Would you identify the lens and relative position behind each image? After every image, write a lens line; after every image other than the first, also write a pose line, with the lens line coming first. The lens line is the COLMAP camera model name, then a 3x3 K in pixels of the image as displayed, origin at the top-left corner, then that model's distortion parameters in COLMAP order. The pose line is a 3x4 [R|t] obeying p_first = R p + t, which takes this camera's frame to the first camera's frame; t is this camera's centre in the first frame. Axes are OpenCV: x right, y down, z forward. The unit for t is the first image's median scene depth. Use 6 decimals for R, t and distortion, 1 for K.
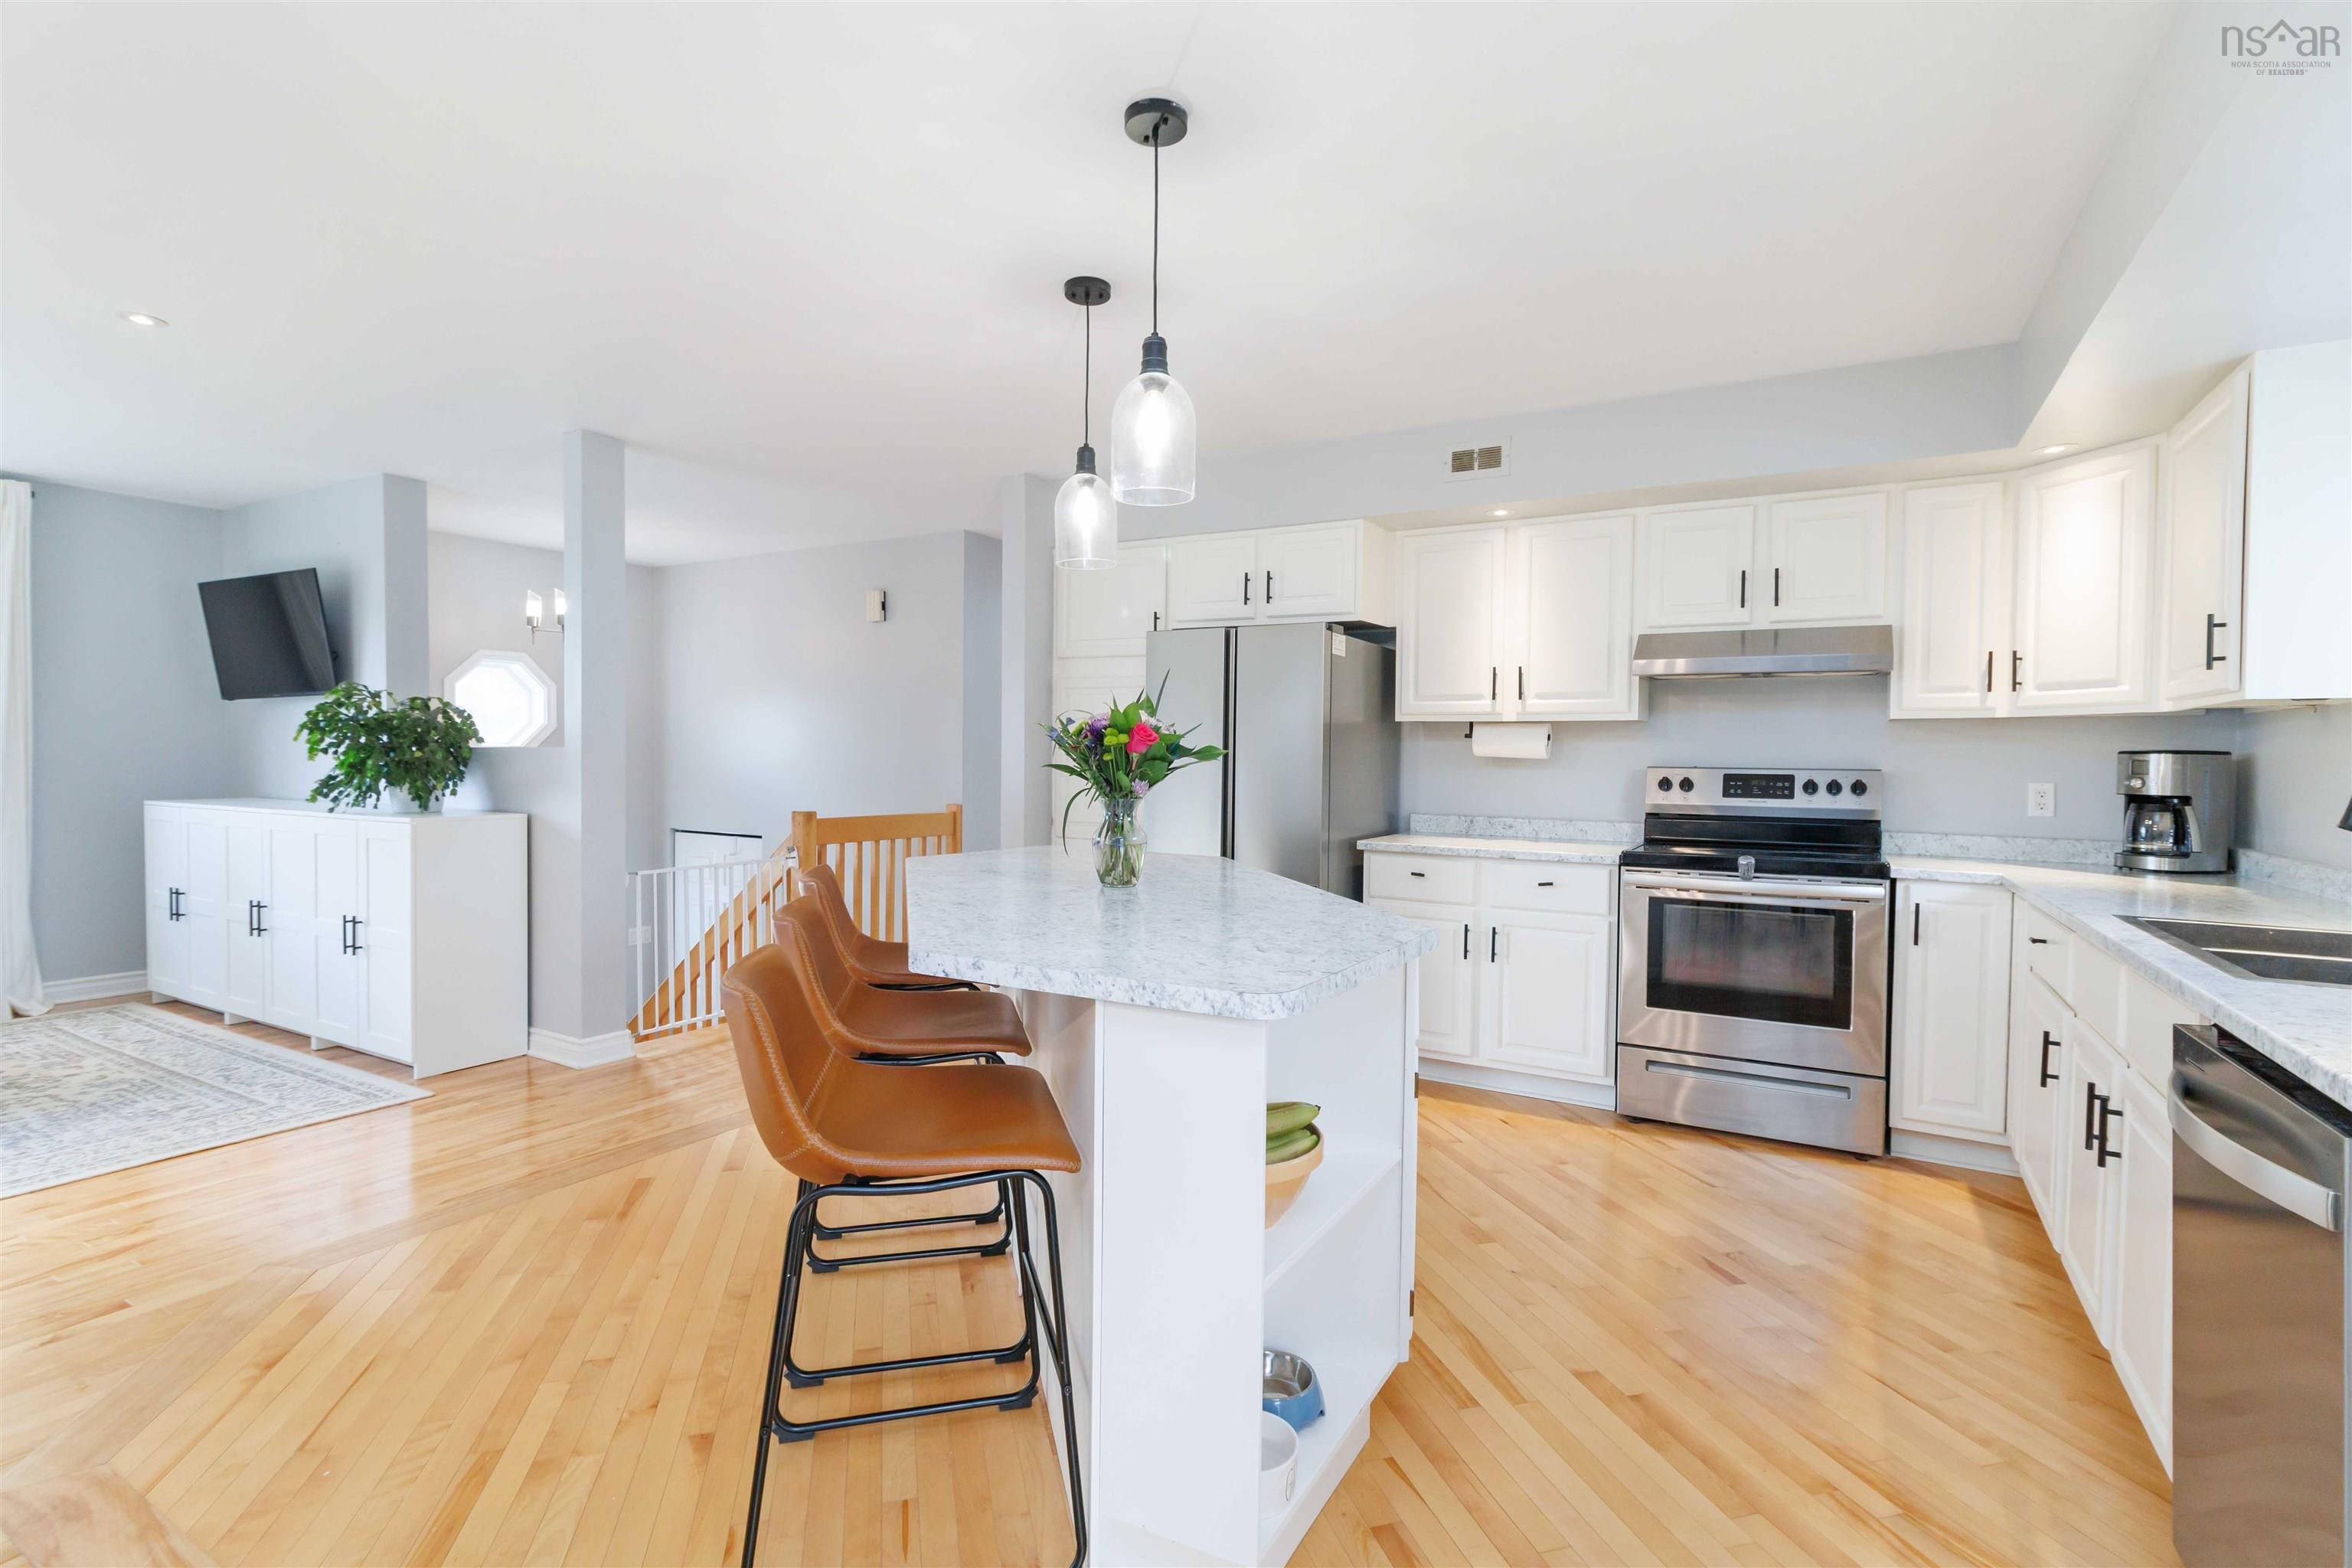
lens RADIAL K [[1104.4, 0, 1186.6], [0, 1104.4, 782.7], [0, 0, 1]] dist [0.006454, 0.002214]
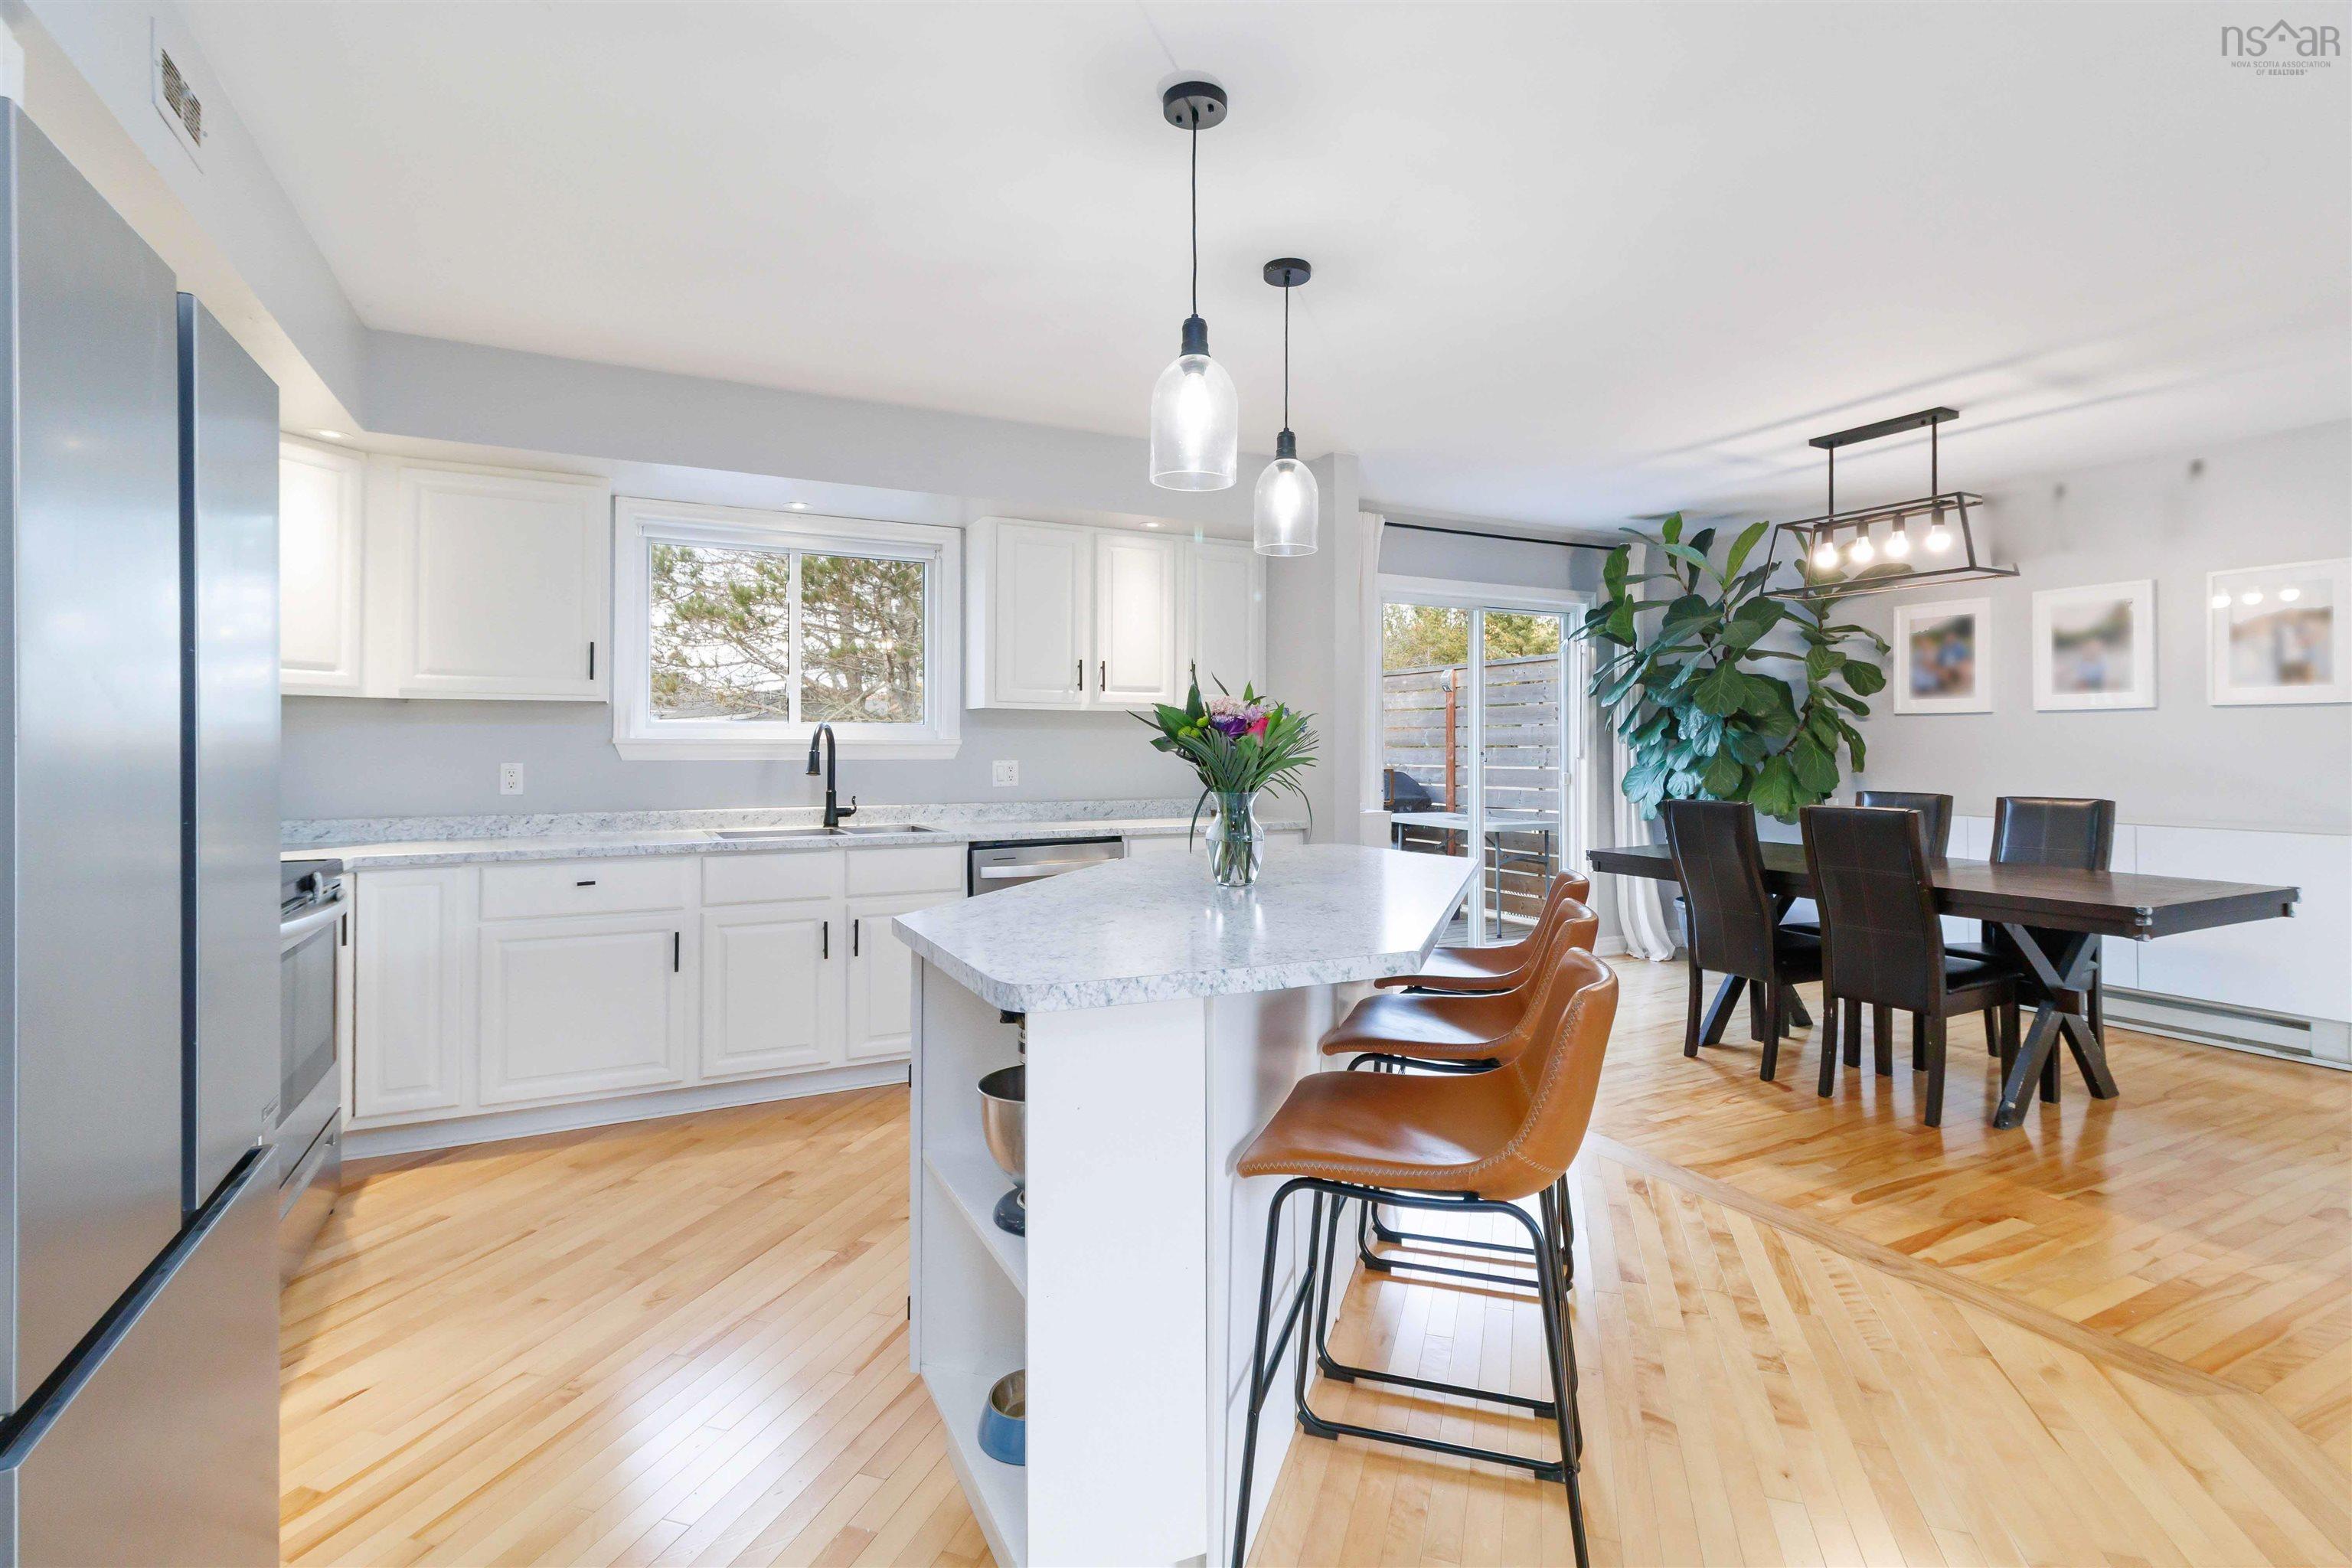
lens RADIAL K [[1104.4, 0, 1196.5], [0, 1104.4, 736.0], [0, 0, 1]] dist [0.006454, 0.002214]
pose [[-0.845847, -0.006588, 0.533384, -0.365659], [0.002113, 0.999875, 0.015700, -0.033046], [-0.533421, 0.014406, -0.845727, 1.233886]]
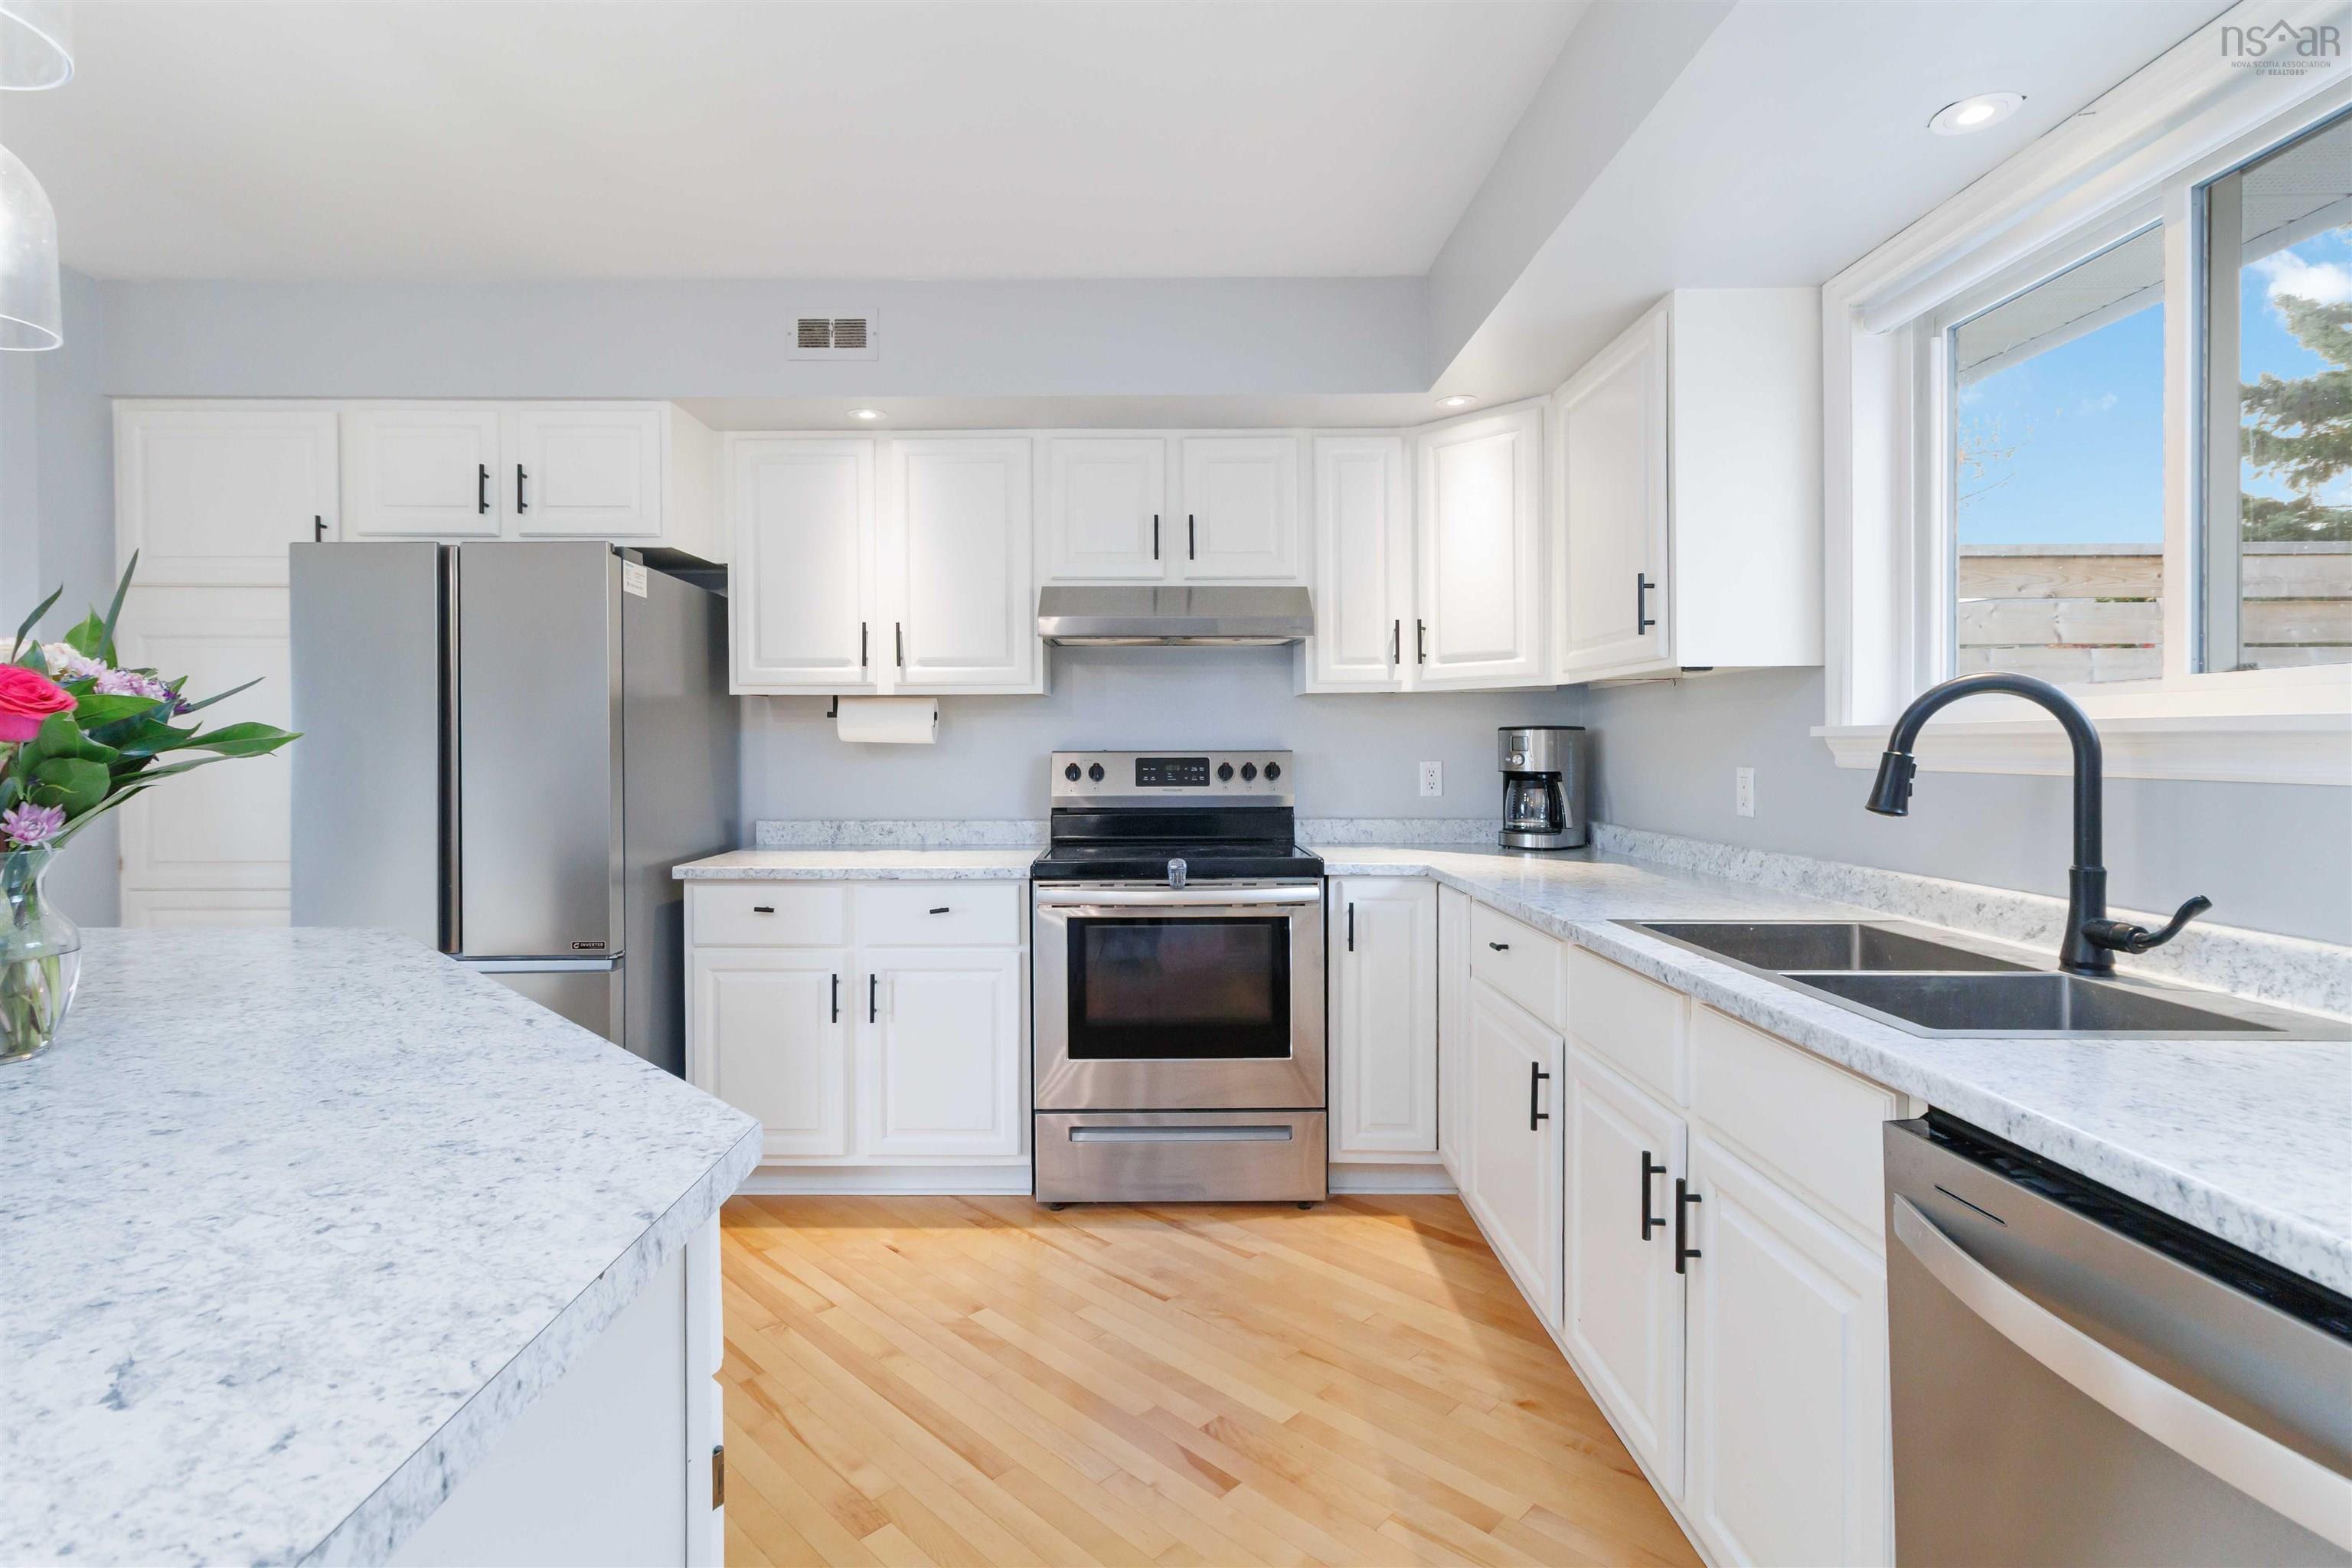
lens RADIAL K [[1104.4, 0, 1144.3], [0, 1104.4, 757.4], [0, 0, 1]] dist [0.006454, 0.002214]
pose [[0.868063, -0.020210, 0.496042, 0.077864], [0.025892, 0.999654, -0.004582, -0.005223], [-0.495778, 0.016821, 0.868286, 0.285844]]
